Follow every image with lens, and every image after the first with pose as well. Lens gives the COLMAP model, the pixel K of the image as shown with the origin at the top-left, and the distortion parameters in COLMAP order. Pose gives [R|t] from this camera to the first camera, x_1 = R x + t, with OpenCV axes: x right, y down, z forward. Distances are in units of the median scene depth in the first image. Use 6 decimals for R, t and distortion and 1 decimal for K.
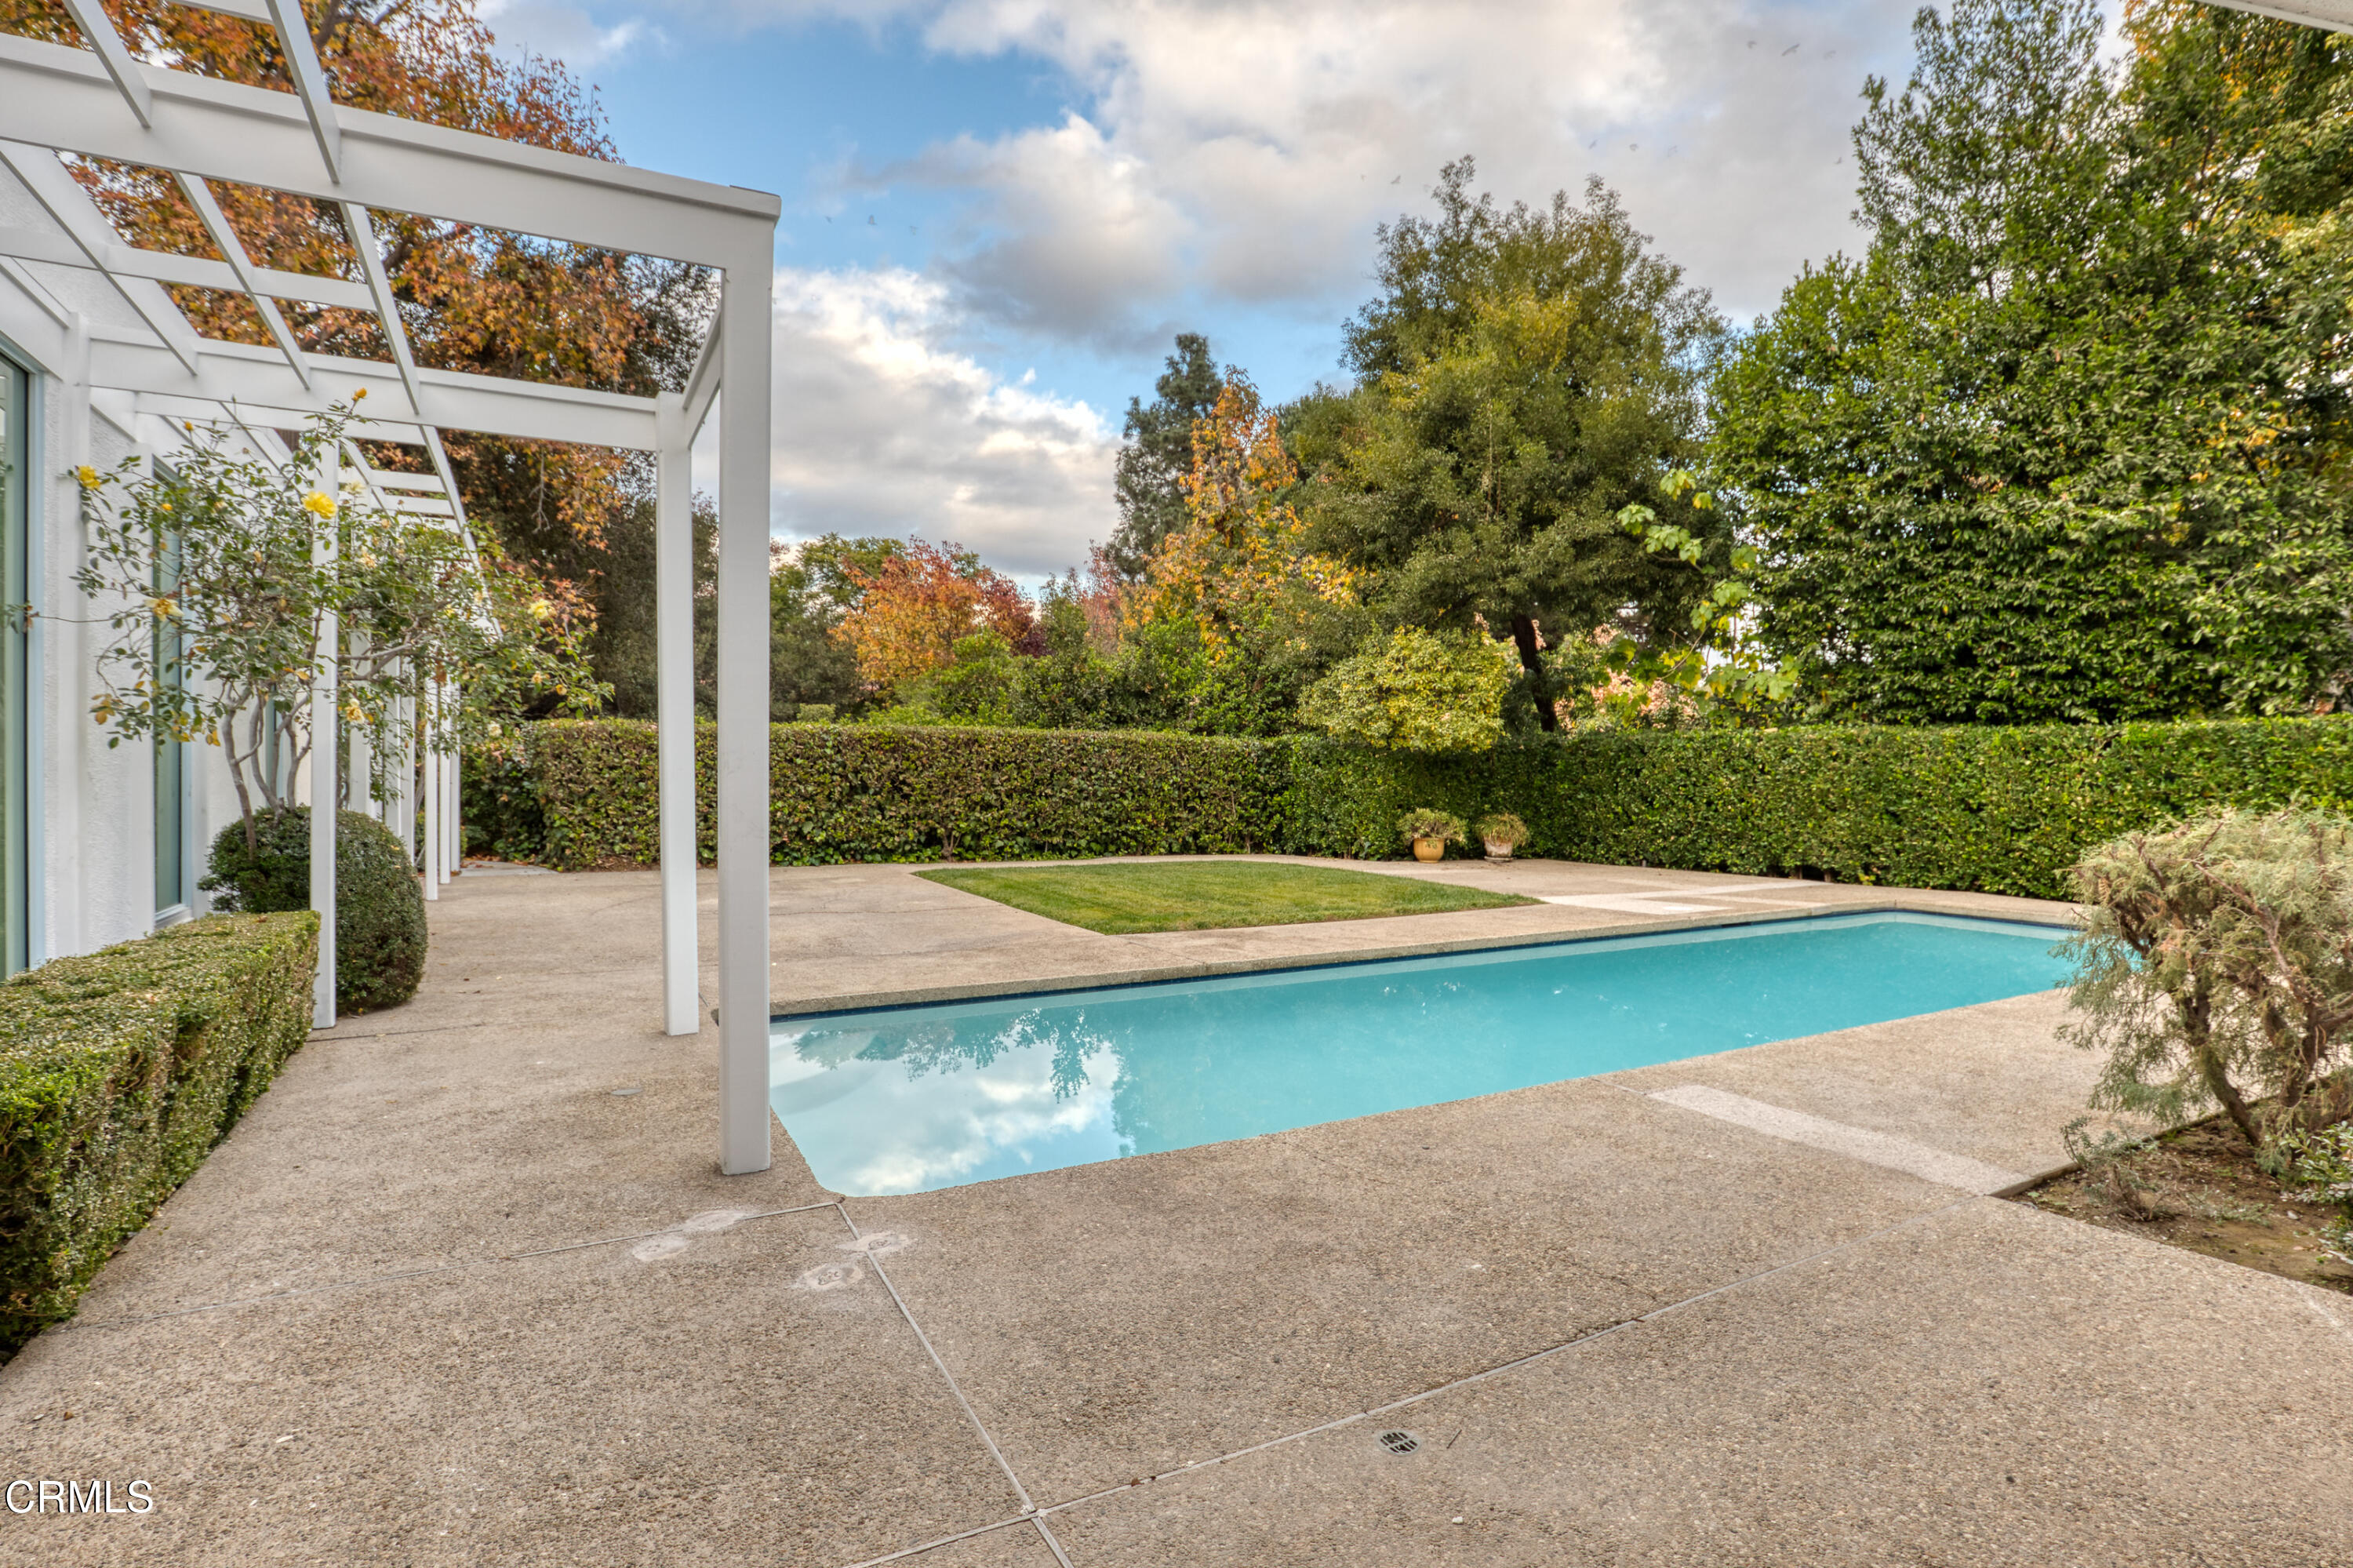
lens RADIAL K [[1148.4, 0, 1174.6], [0, 1148.4, 772.4], [0, 0, 1]] dist [-0.028791, 0.002380]
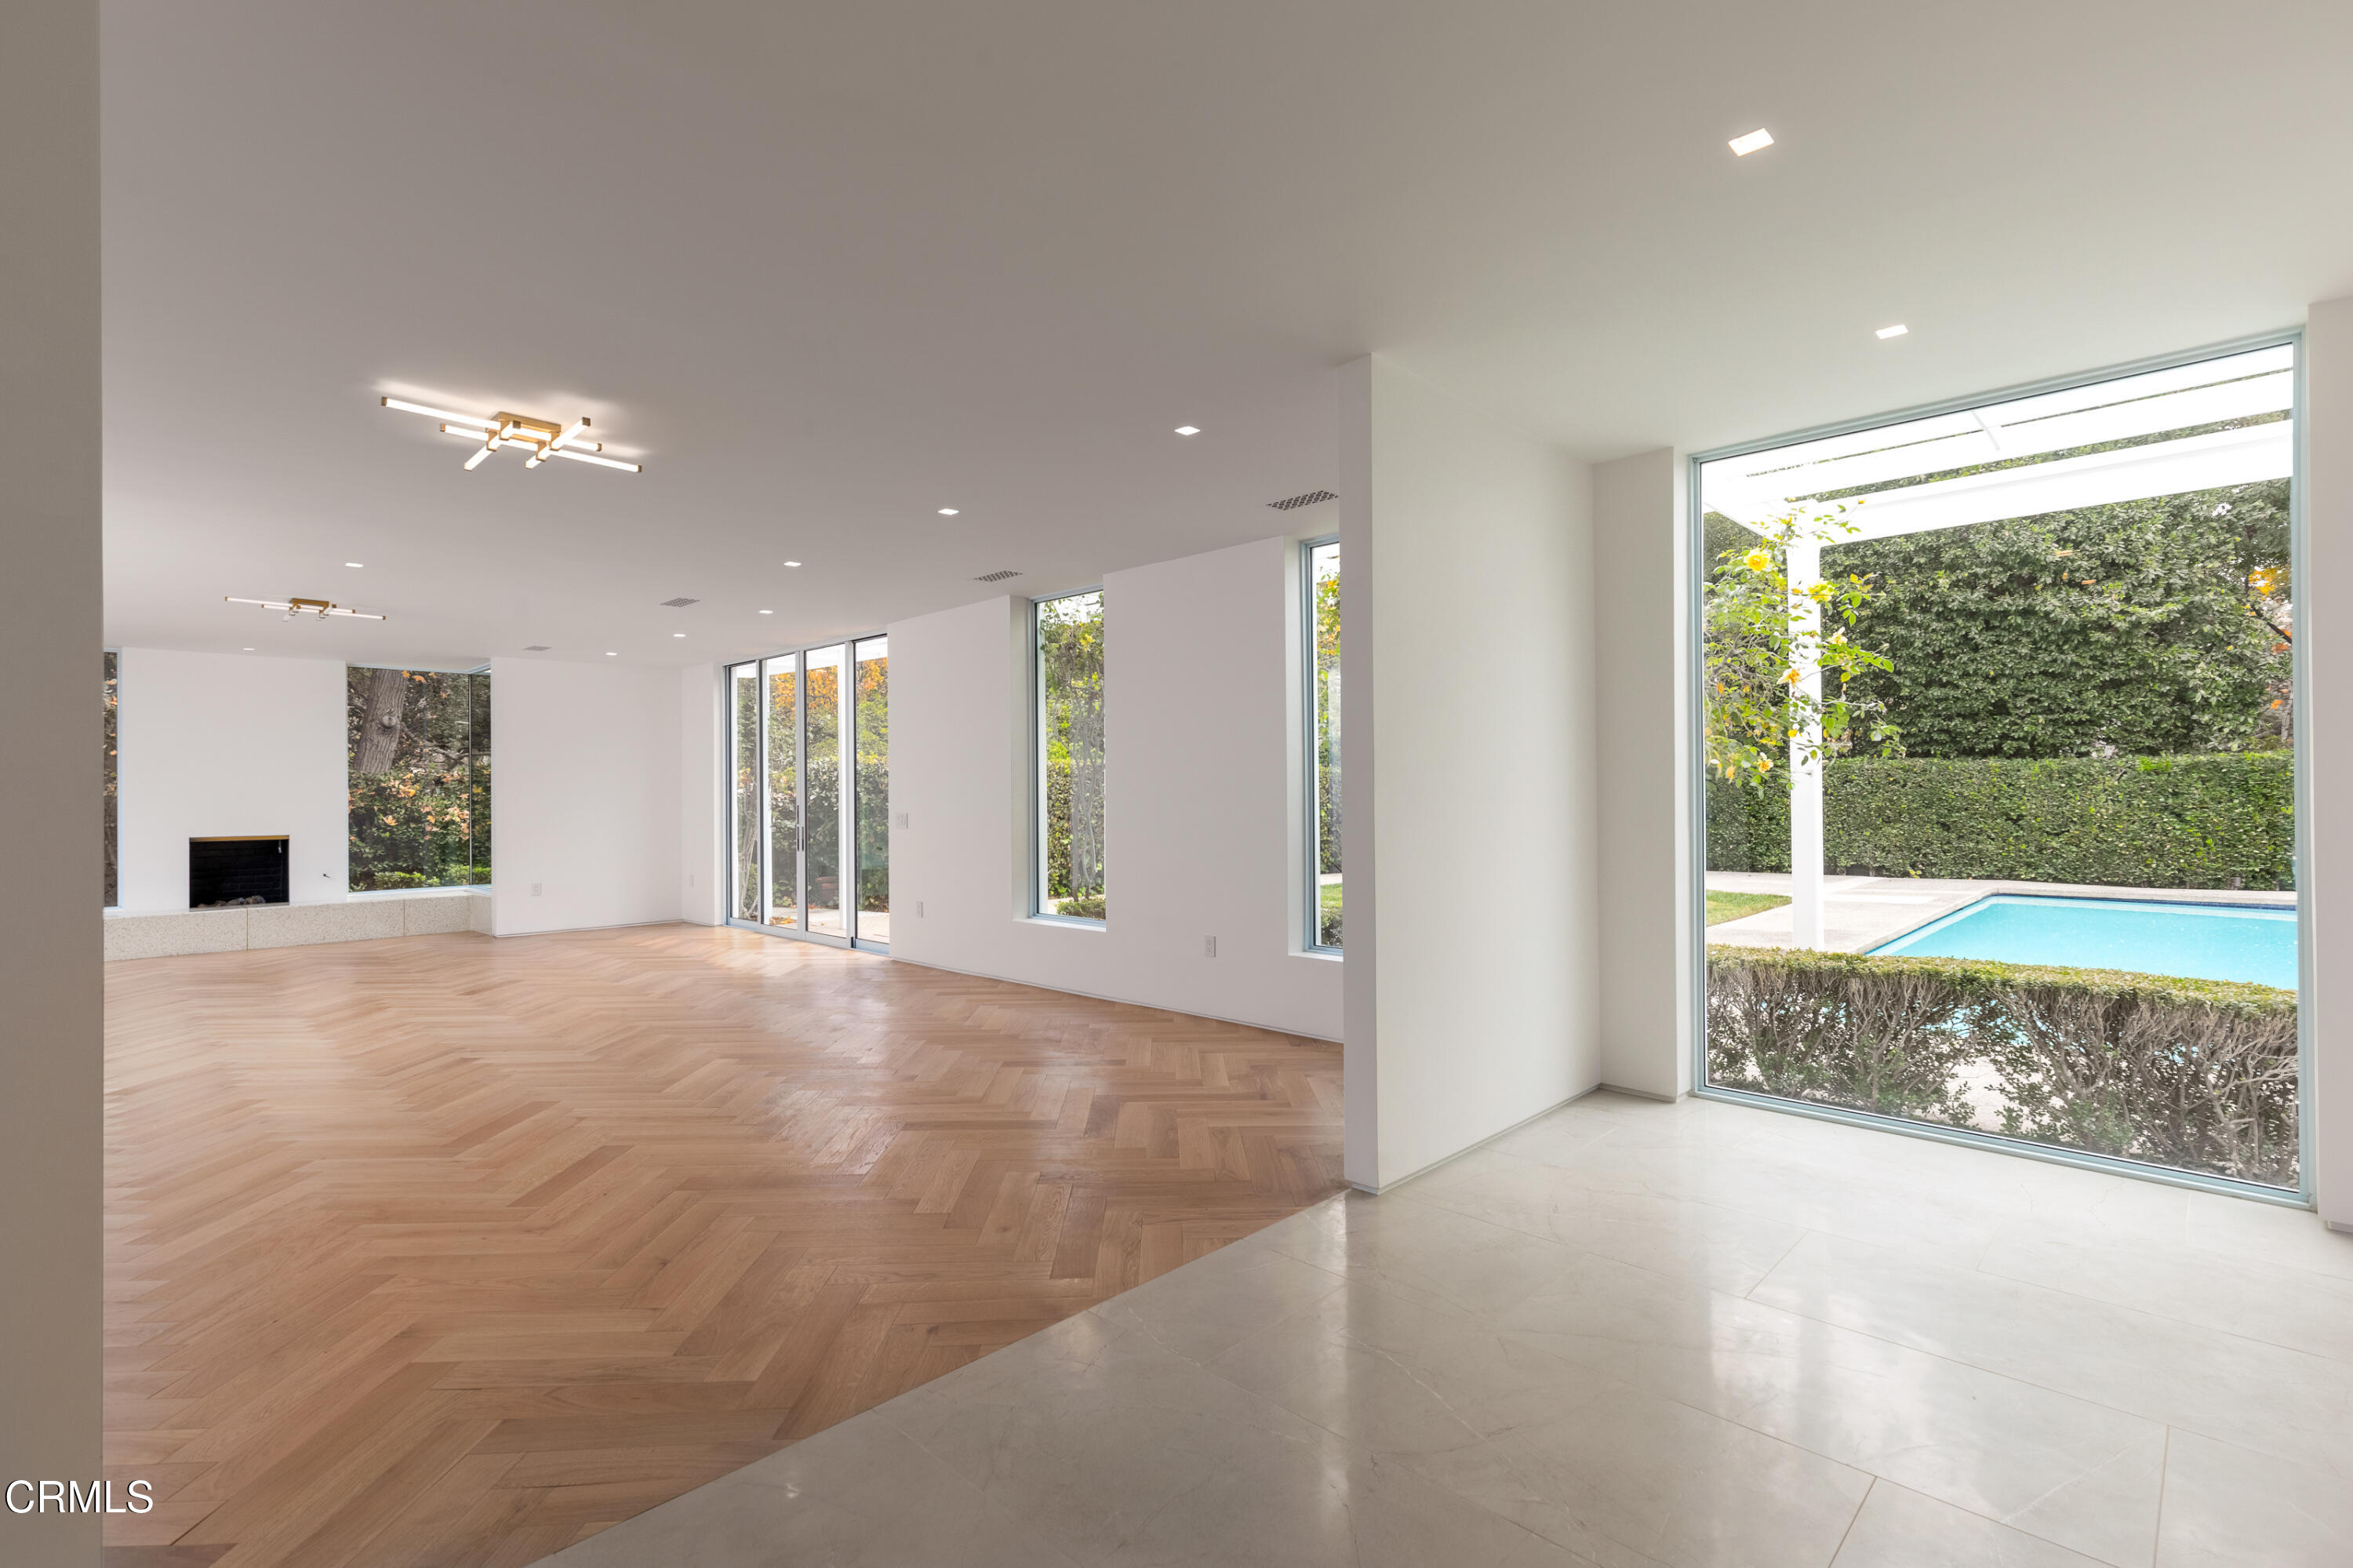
lens RADIAL K [[1103.1, 0, 1158.8], [0, 1103.1, 795.8], [0, 0, 1]] dist [0.000504, -0.000004]
pose [[0.964677, -0.011932, 0.263166, -0.627753], [0.012138, 0.999926, 0.000841, -0.009596], [-0.263157, 0.002383, 0.964750, -0.015924]]
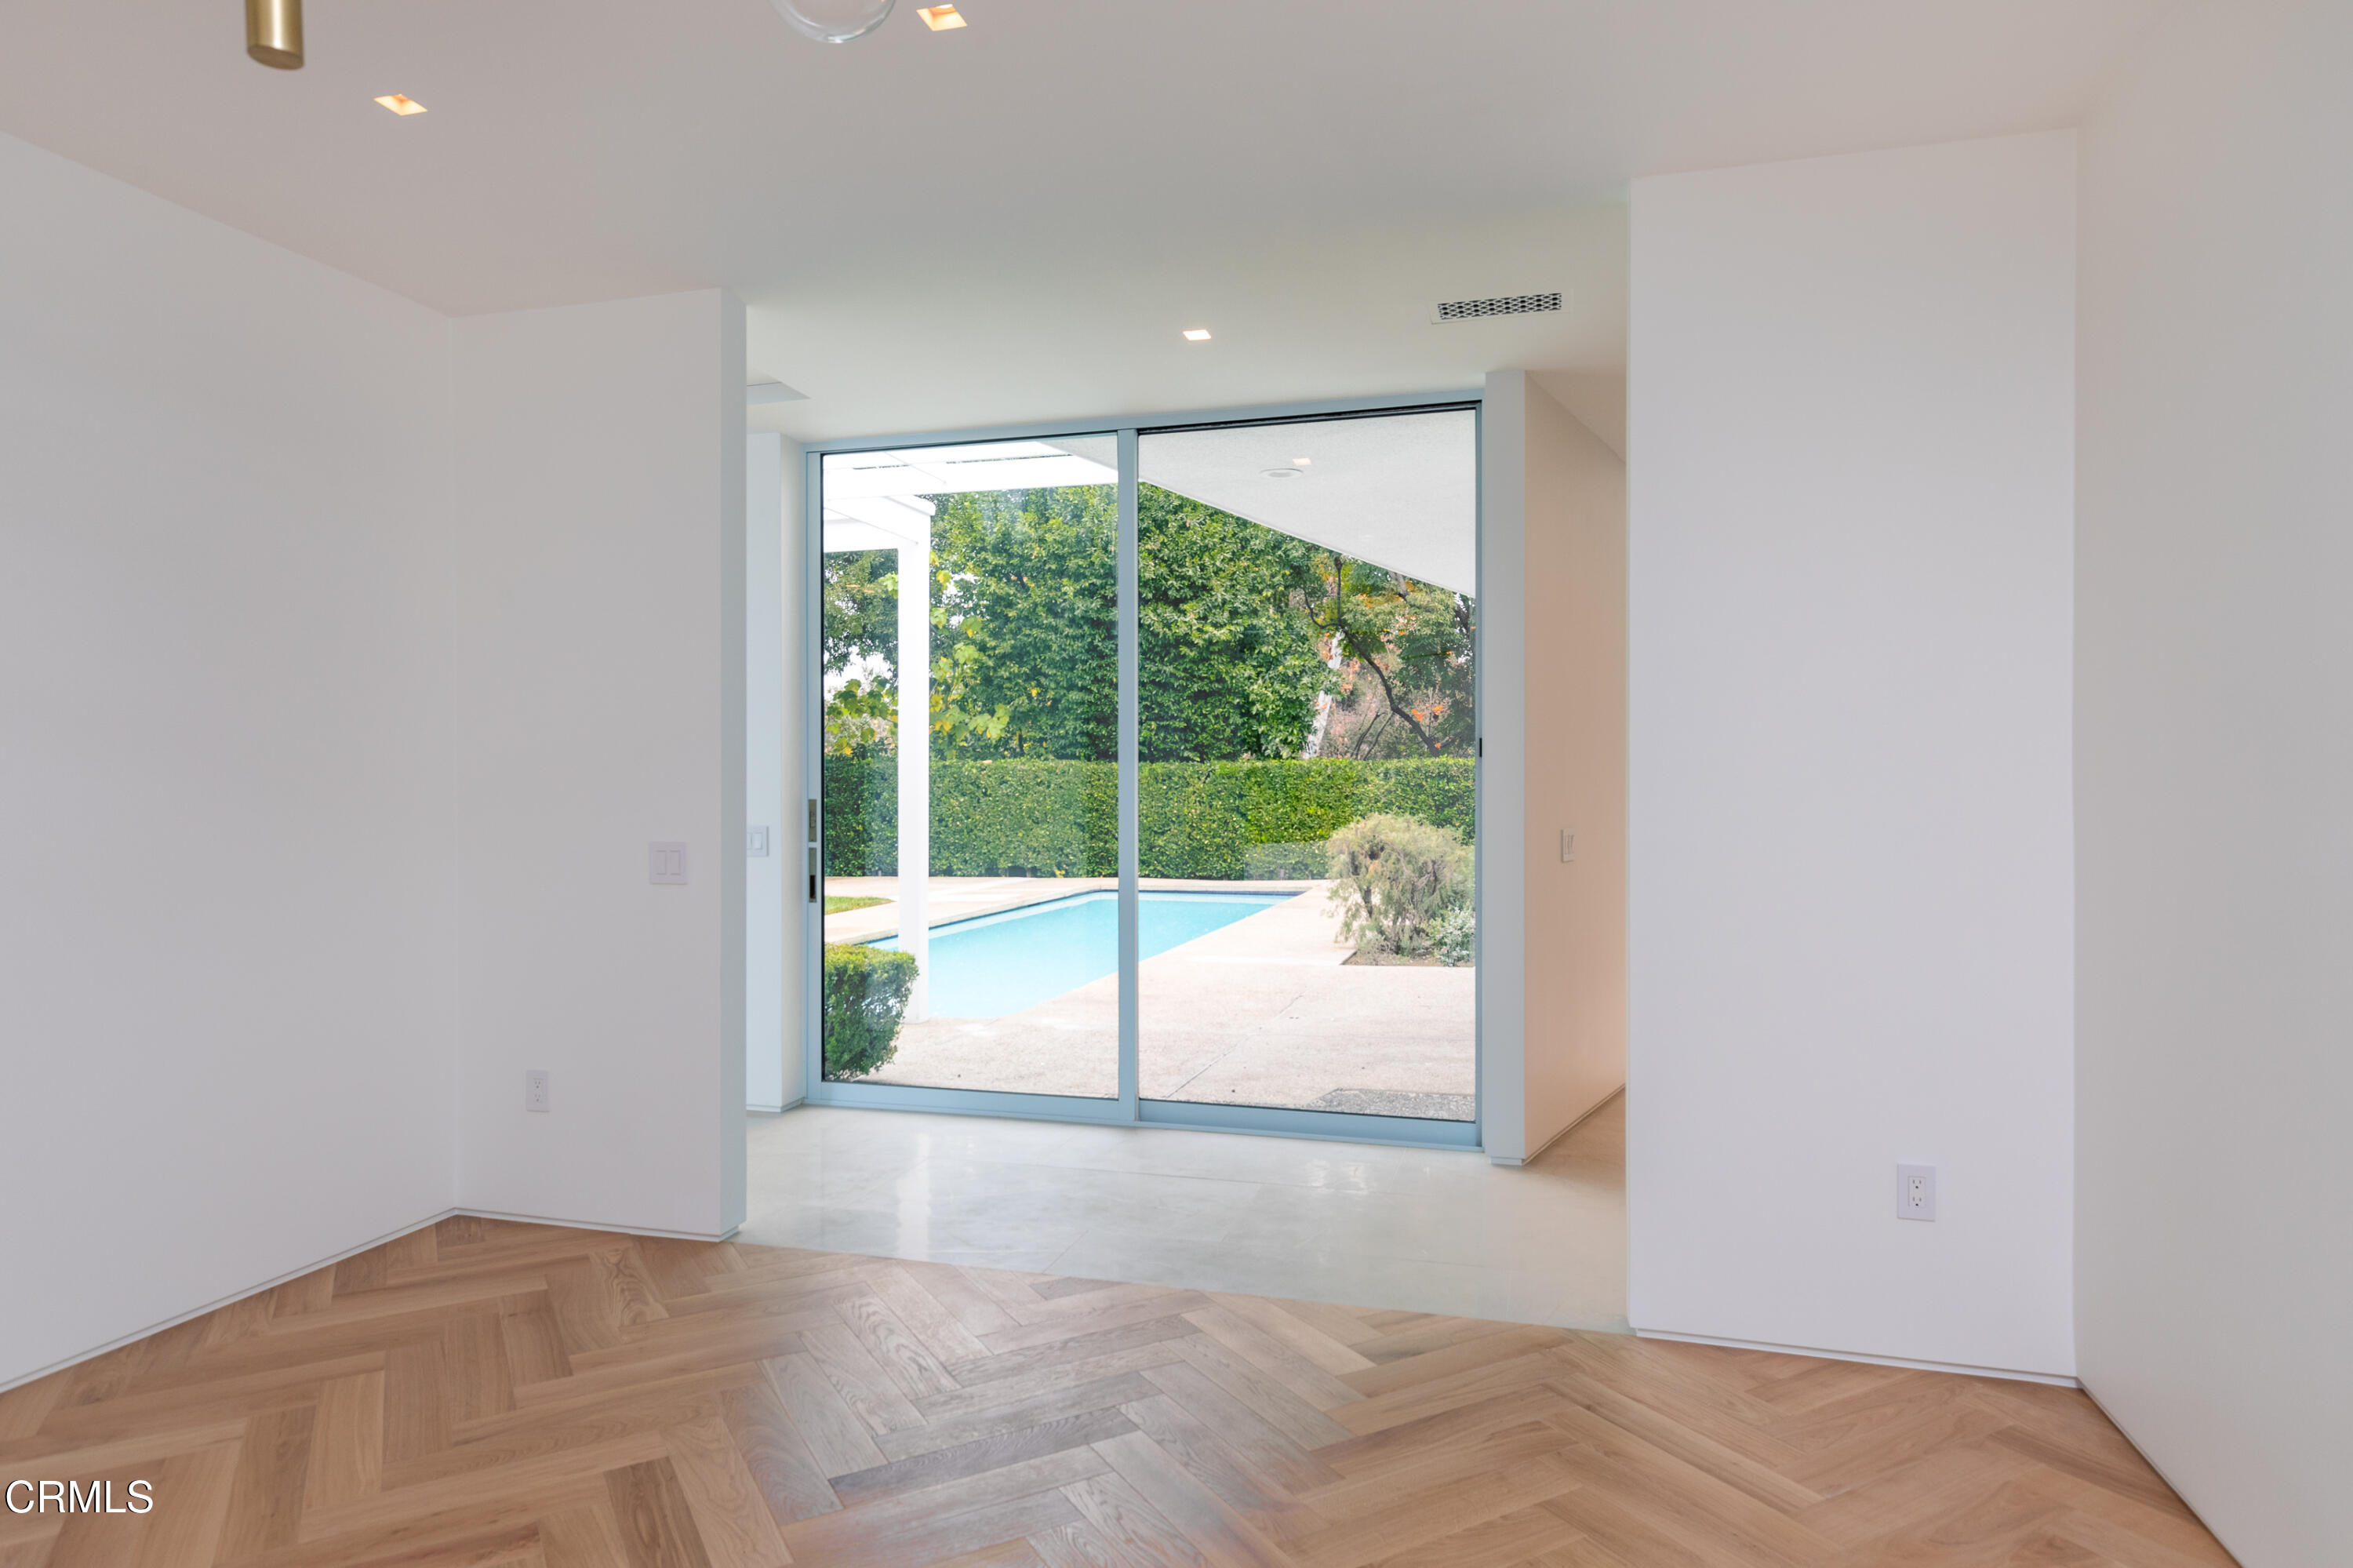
lens RADIAL K [[1325.2, 0, 1164.3], [0, 1325.2, 790.7], [0, 0, 1]] dist [0.002717, 0.000055]
pose [[0.710877, -0.005456, 0.703295, -0.443673], [0.006476, 0.999978, 0.001211, -0.005983], [-0.703286, 0.003694, 0.710897, -0.227356]]
